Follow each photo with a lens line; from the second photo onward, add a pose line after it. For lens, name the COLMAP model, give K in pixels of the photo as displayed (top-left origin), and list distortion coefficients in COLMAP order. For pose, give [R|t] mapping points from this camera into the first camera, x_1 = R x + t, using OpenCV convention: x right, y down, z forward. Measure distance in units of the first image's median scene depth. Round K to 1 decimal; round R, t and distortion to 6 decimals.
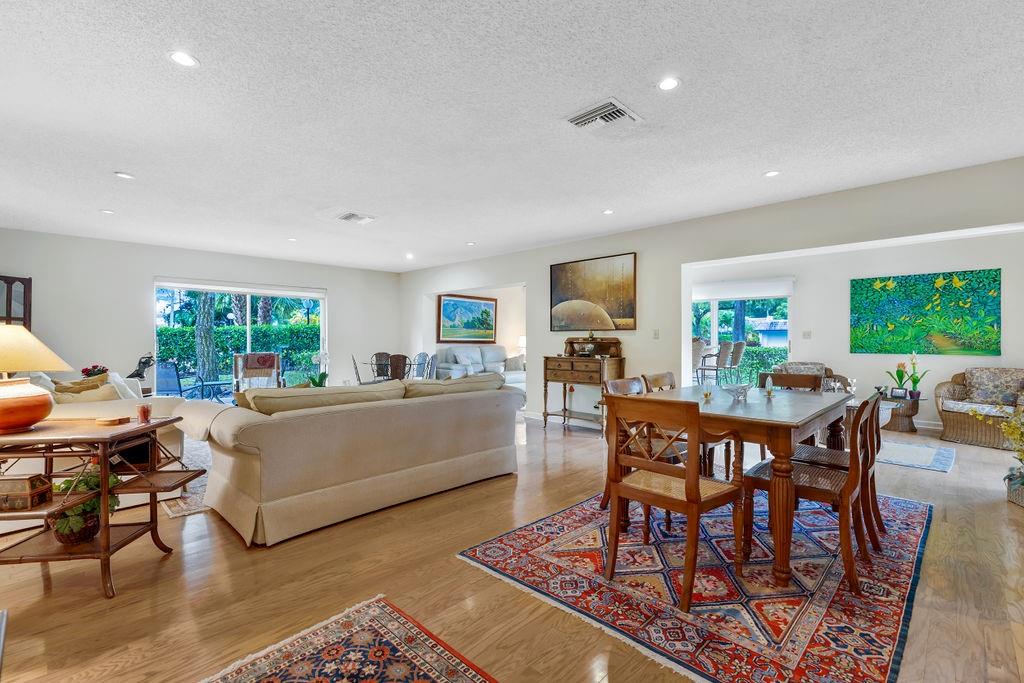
lens RADIAL K [[453.7, 0, 512.0], [0, 453.7, 341.5], [0, 0, 1]] dist [0.001845, -0.000195]
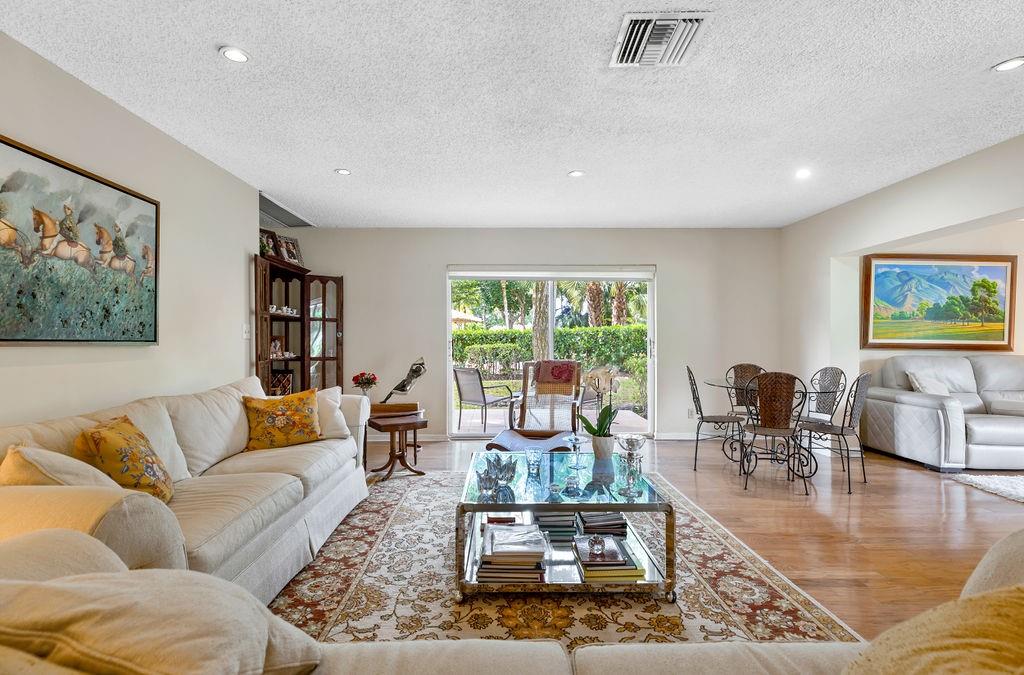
lens RADIAL K [[464.4, 0, 512.0], [0, 464.4, 337.5], [0, 0, 1]] dist [0.018662, -0.000126]
pose [[0.718008, -0.004362, -0.696021, -0.078508], [-0.004436, 0.999931, -0.010843, -0.001894], [0.696020, 0.010873, 0.717940, 0.331545]]
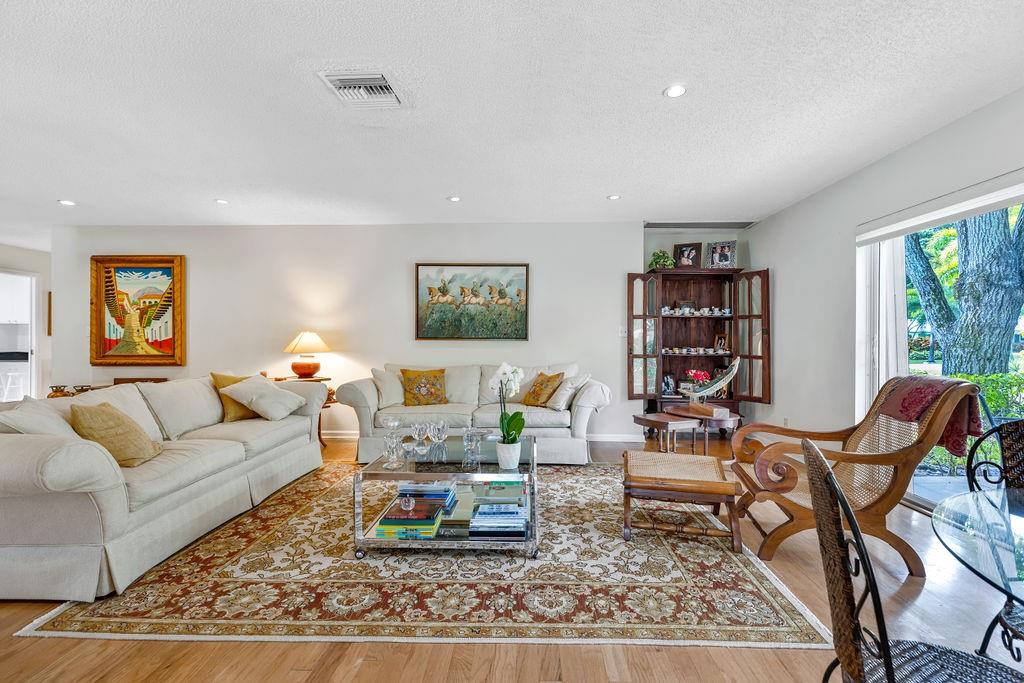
lens RADIAL K [[453.7, 0, 512.0], [0, 453.7, 341.5], [0, 0, 1]] dist [0.001845, -0.000195]
pose [[-0.736748, -0.005210, -0.676147, -0.071823], [-0.007278, 0.999973, 0.000226, 0.001548], [0.676128, 0.005088, -0.736767, 0.786204]]
